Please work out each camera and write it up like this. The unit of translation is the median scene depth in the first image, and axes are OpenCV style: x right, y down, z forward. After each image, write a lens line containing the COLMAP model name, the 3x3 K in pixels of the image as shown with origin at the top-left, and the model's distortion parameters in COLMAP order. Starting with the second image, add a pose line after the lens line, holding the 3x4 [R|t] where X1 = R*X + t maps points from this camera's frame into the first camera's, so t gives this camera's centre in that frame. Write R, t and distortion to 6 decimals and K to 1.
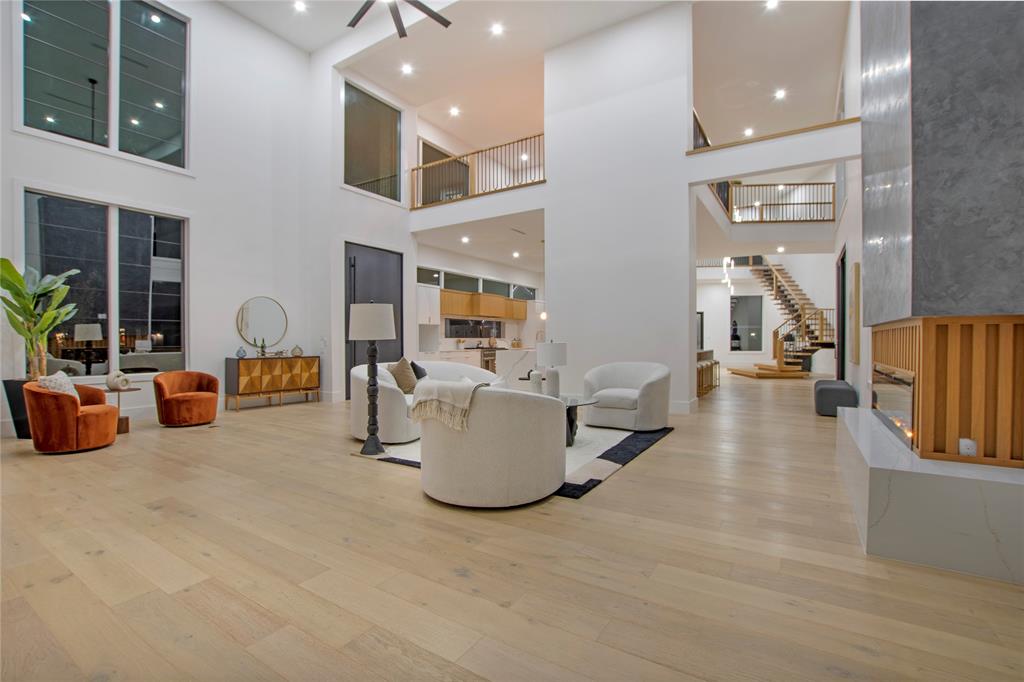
lens RADIAL K [[445.8, 0, 512.0], [0, 445.8, 341.0], [0, 0, 1]] dist [0.000788, 0.000053]
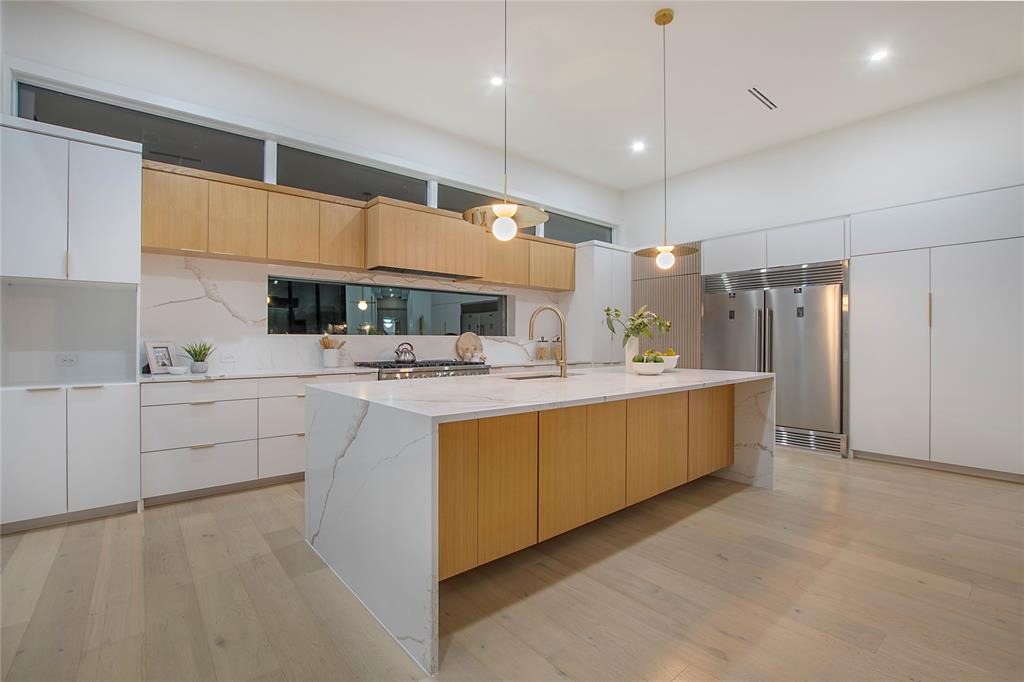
lens RADIAL K [[464.5, 0, 540.7], [0, 464.5, 337.0], [0, 0, 1]] dist [-0.004237, -0.000305]
pose [[0.967113, 0.001971, -0.254339, 0.117142], [-0.004754, 0.999935, -0.010327, -0.001813], [0.254302, 0.011196, 0.967060, 0.616139]]
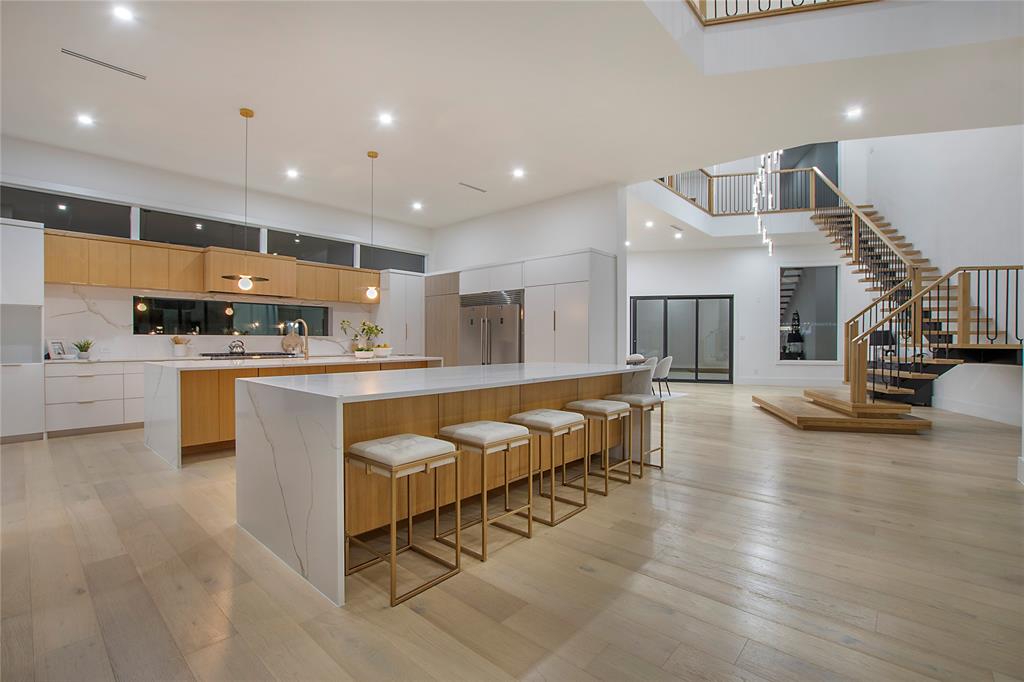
lens RADIAL K [[452.9, 0, 515.3], [0, 452.9, 341.5], [0, 0, 1]] dist [-0.002030, -0.000038]
pose [[0.989800, 0.005603, -0.142356, 0.306373], [-0.005493, 0.999984, 0.001165, -0.001635], [0.142360, -0.000371, 0.989815, 0.472966]]
